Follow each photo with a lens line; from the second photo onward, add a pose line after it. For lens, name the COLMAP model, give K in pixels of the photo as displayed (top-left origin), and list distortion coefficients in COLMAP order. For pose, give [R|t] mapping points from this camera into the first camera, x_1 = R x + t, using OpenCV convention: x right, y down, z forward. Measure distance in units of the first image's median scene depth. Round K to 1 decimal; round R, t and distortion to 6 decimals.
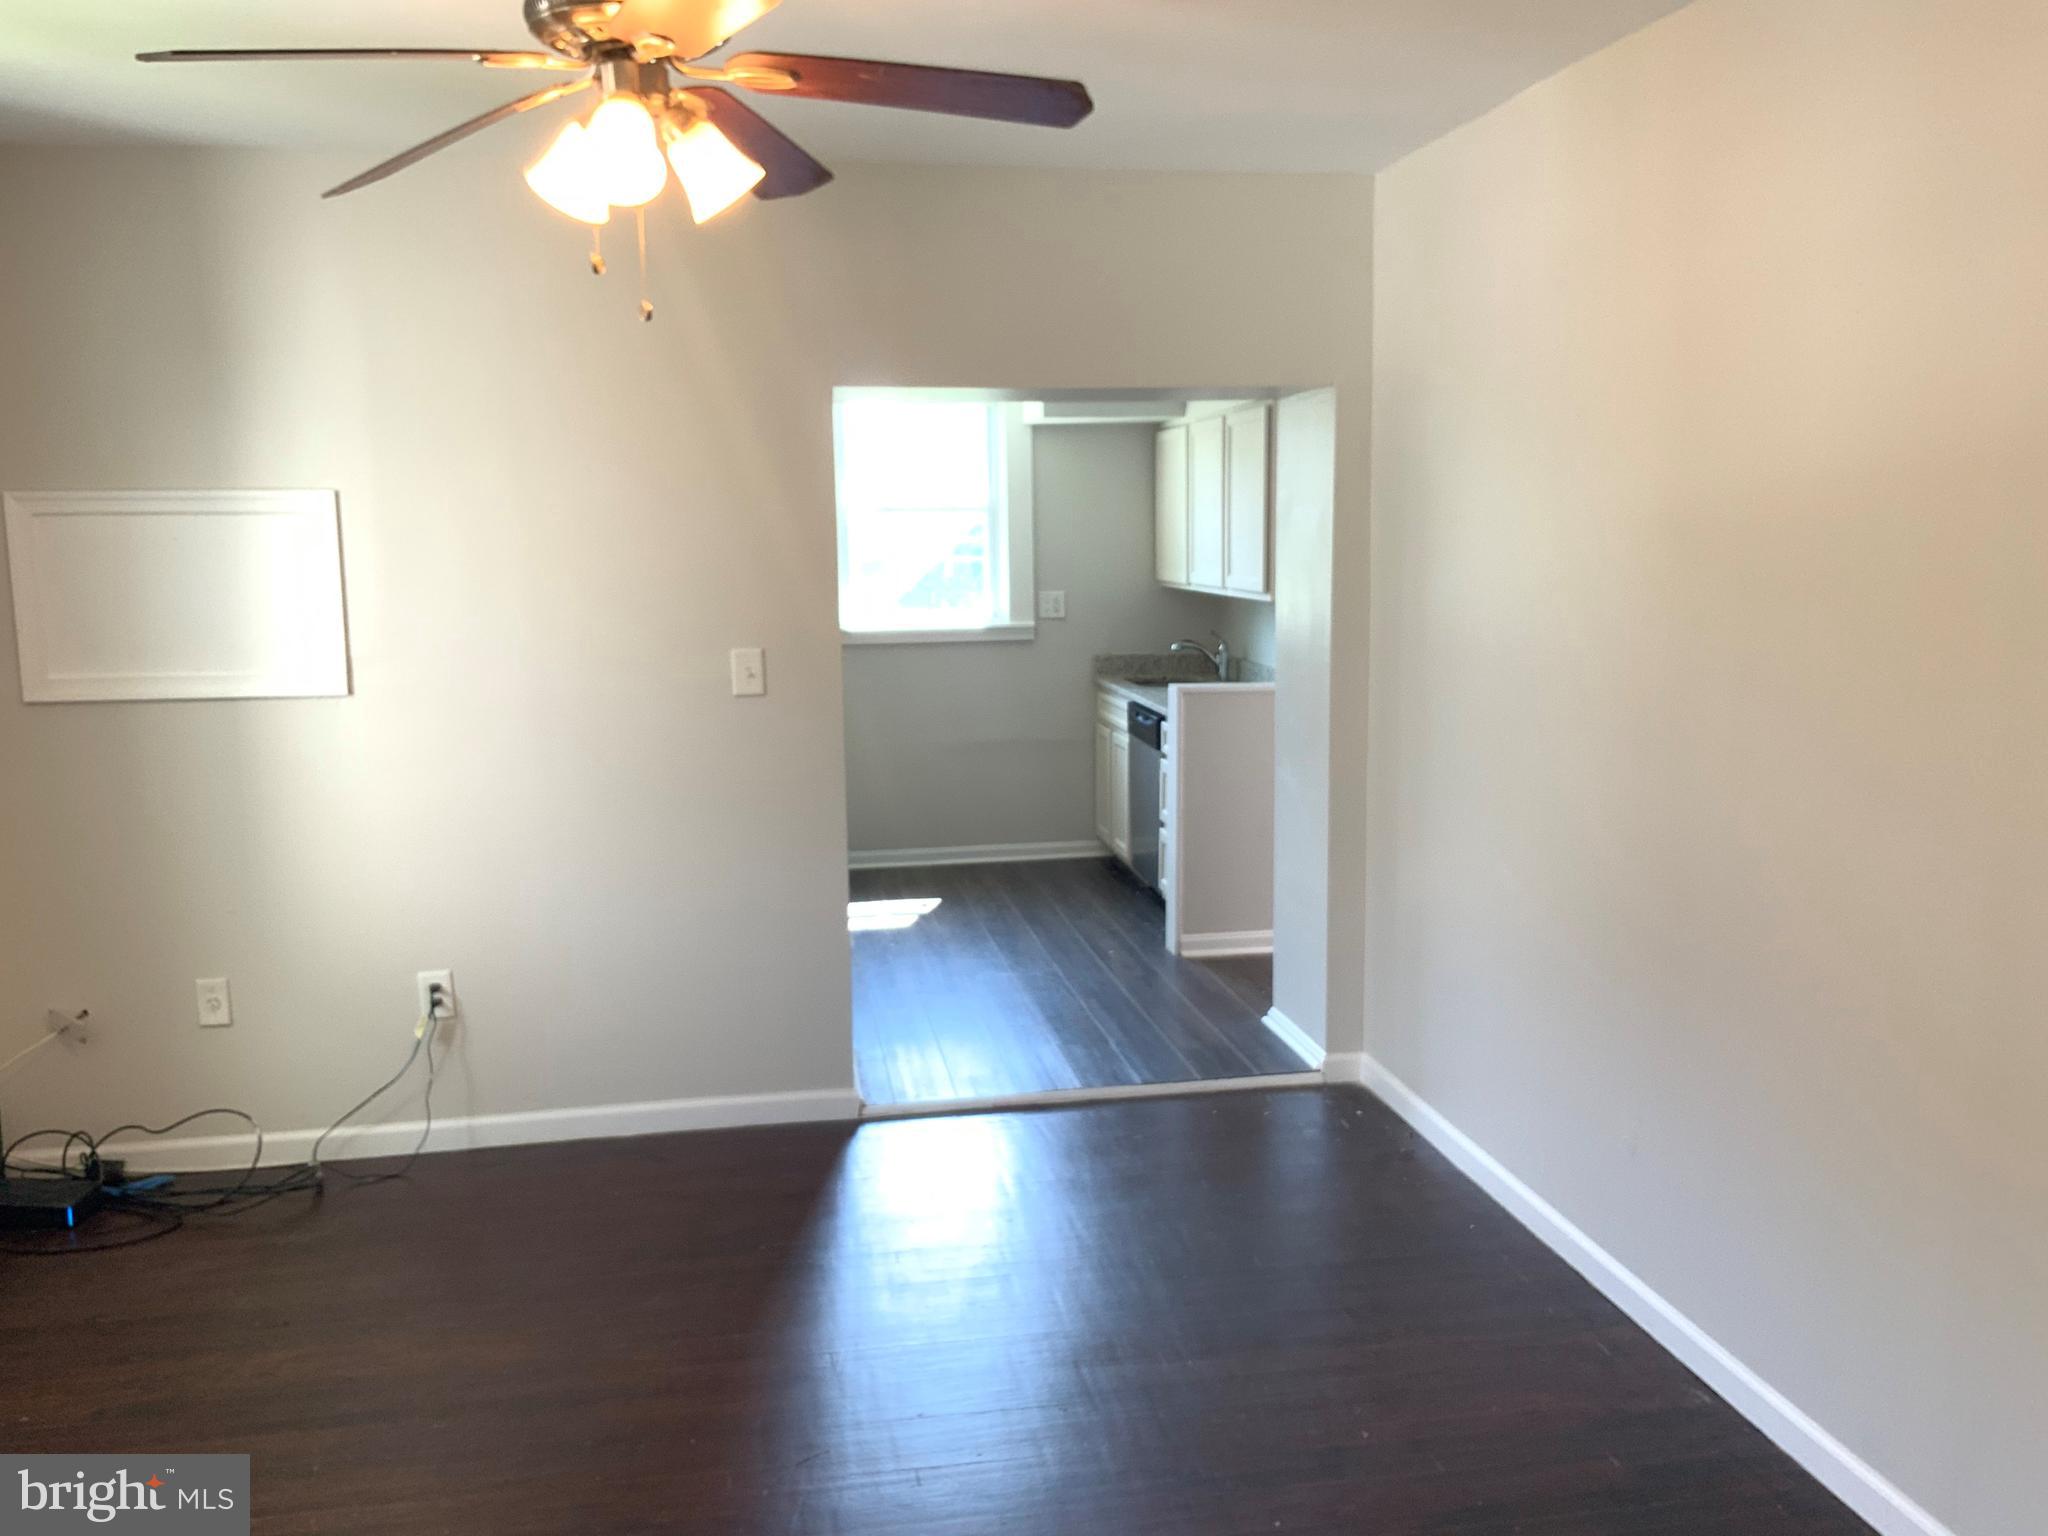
lens RADIAL K [[1706.6, 0, 1023.0], [0, 1706.6, 775.3], [0, 0, 1]] dist [0.065523, -0.118466]
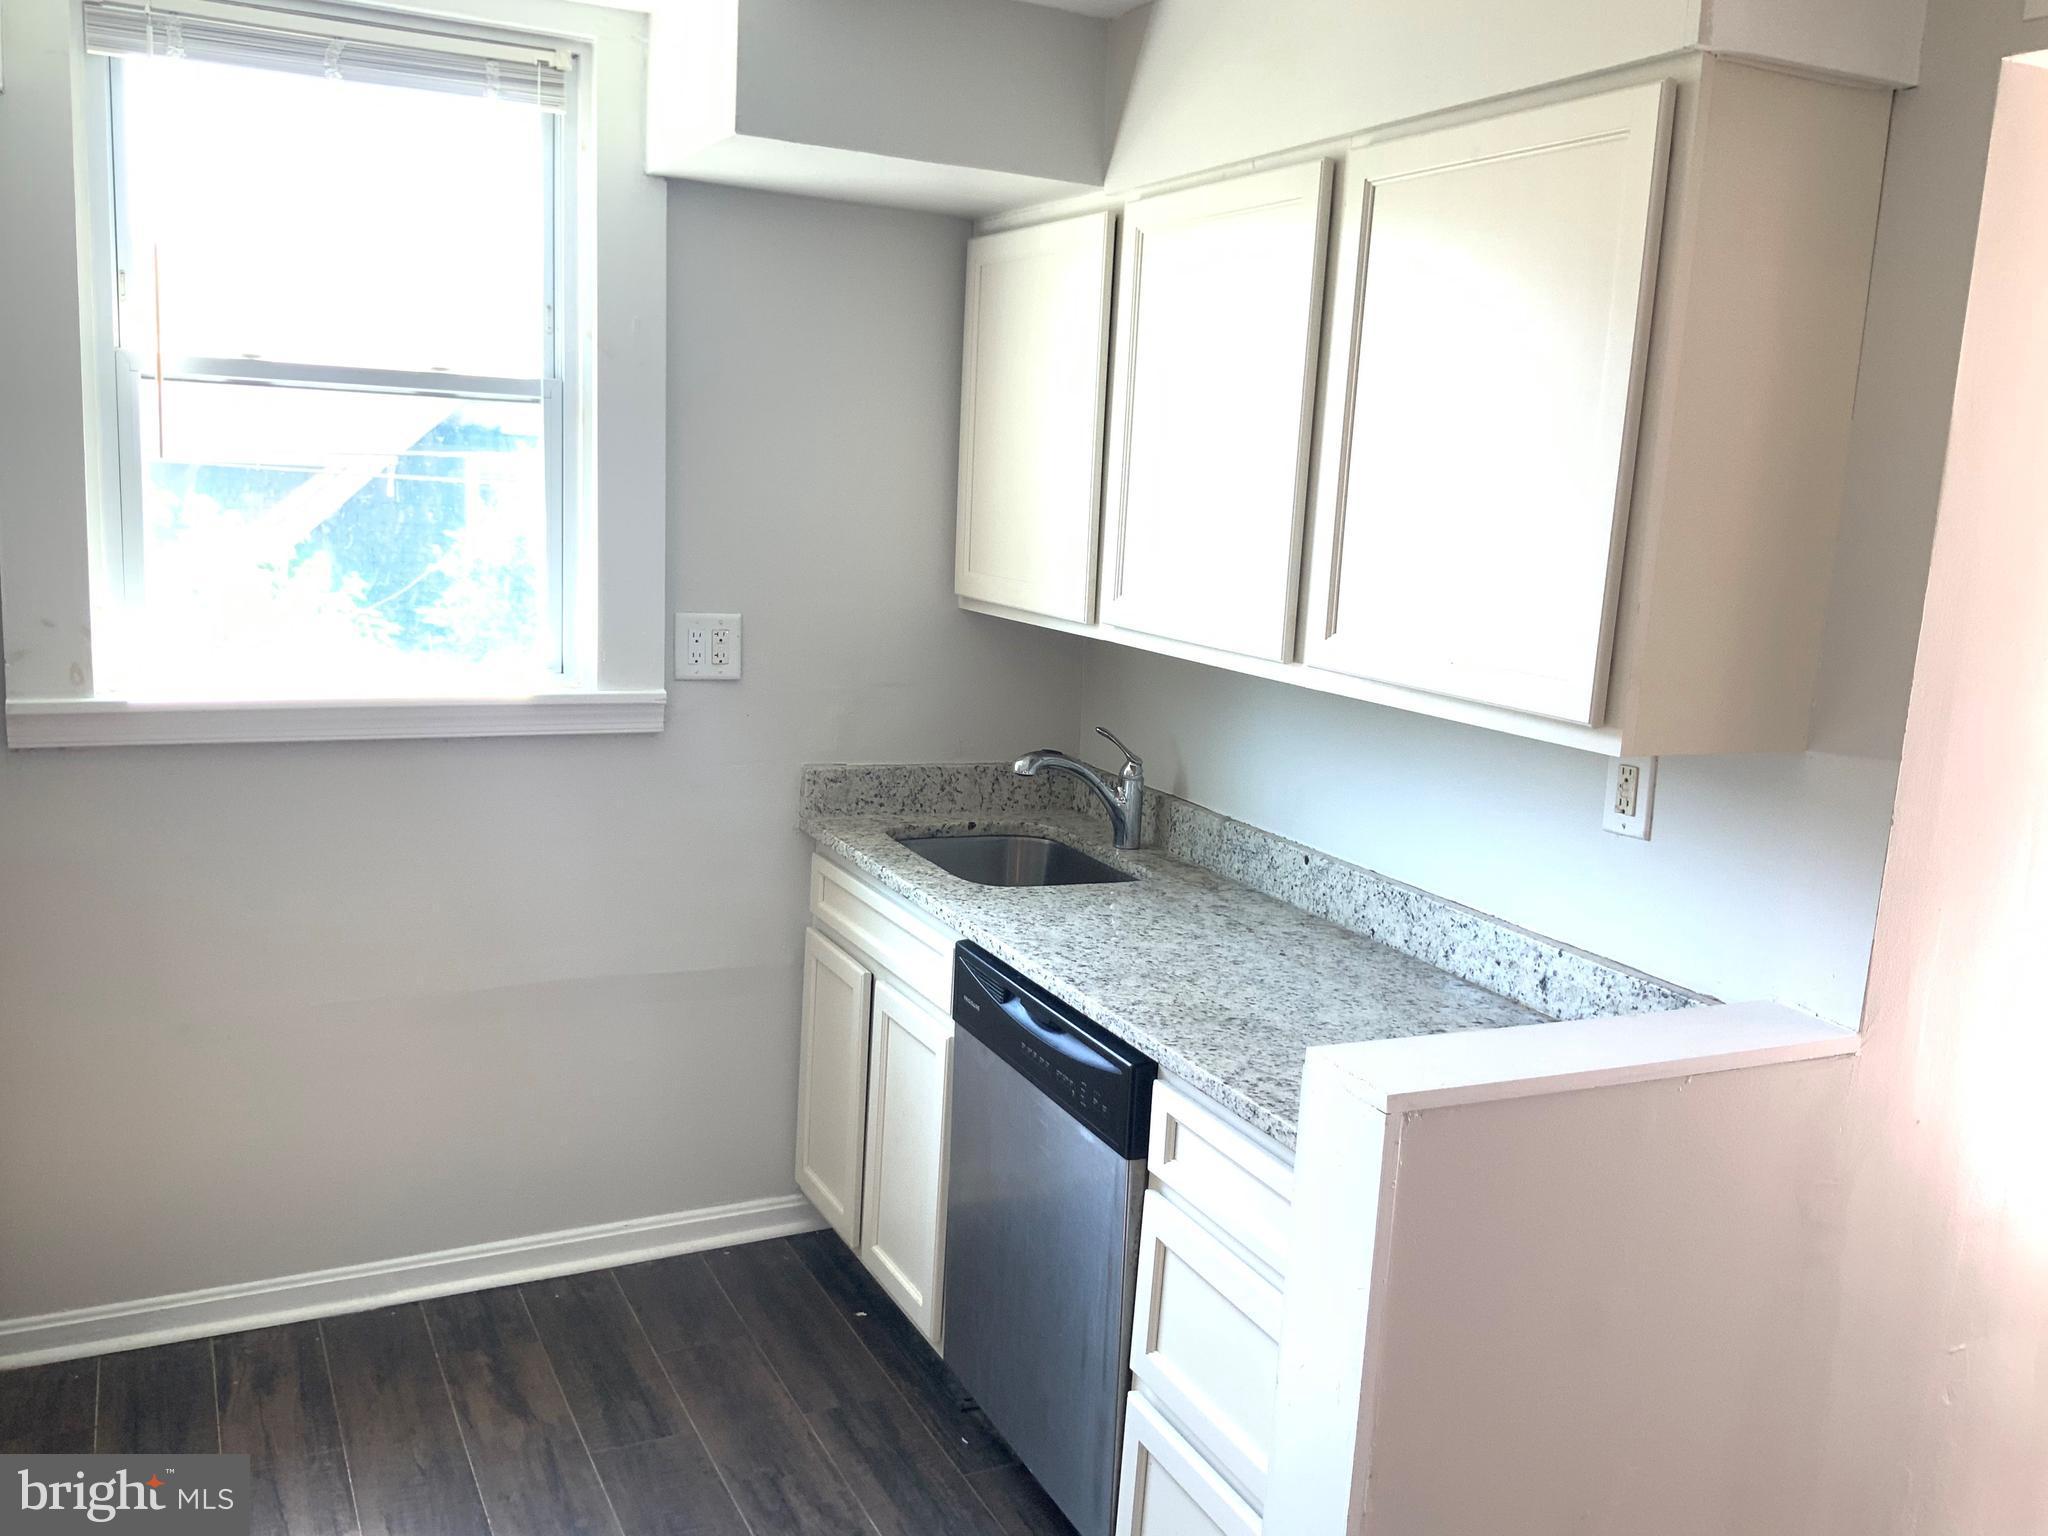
lens RADIAL K [[1706.6, 0, 1033.9], [0, 1706.6, 774.9], [0, 0, 1]] dist [0.065523, -0.118466]
pose [[0.950348, 0.009509, 0.311042, -0.040807], [-0.020380, 0.999289, 0.031717, -0.097595], [-0.310520, -0.036481, 0.949867, 0.690339]]
